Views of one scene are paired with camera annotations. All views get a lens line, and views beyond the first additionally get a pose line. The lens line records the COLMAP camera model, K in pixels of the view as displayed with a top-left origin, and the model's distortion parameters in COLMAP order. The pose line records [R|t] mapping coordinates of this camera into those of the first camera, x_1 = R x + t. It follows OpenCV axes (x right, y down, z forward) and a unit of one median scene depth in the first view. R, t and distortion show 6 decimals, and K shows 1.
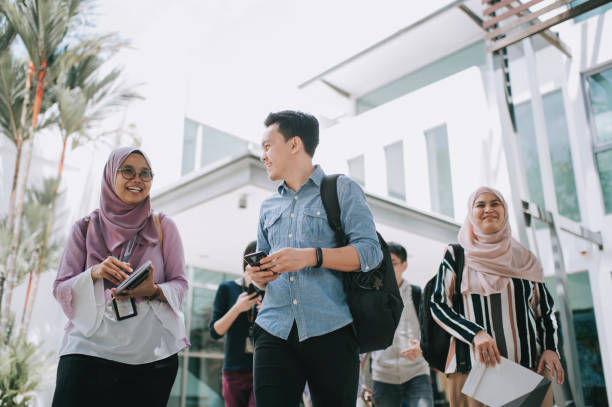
lens RADIAL K [[597.9, 0, 307.7], [0, 597.9, 206.6], [0, 0, 1]] dist [-0.013842, 0.000000]
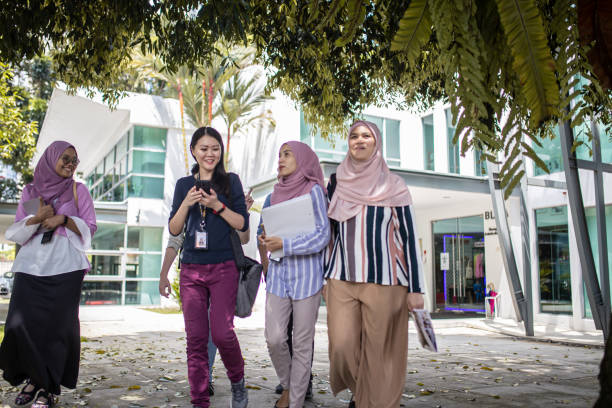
lens RADIAL K [[597.9, 0, 308.1], [0, 597.9, 199.1], [0, 0, 1]] dist [-0.013842, 0.000000]
pose [[0.961934, -0.028467, -0.271797, 0.207159], [0.077243, 0.982327, 0.170489, -0.170193], [0.262140, -0.184994, 0.947132, -0.450897]]
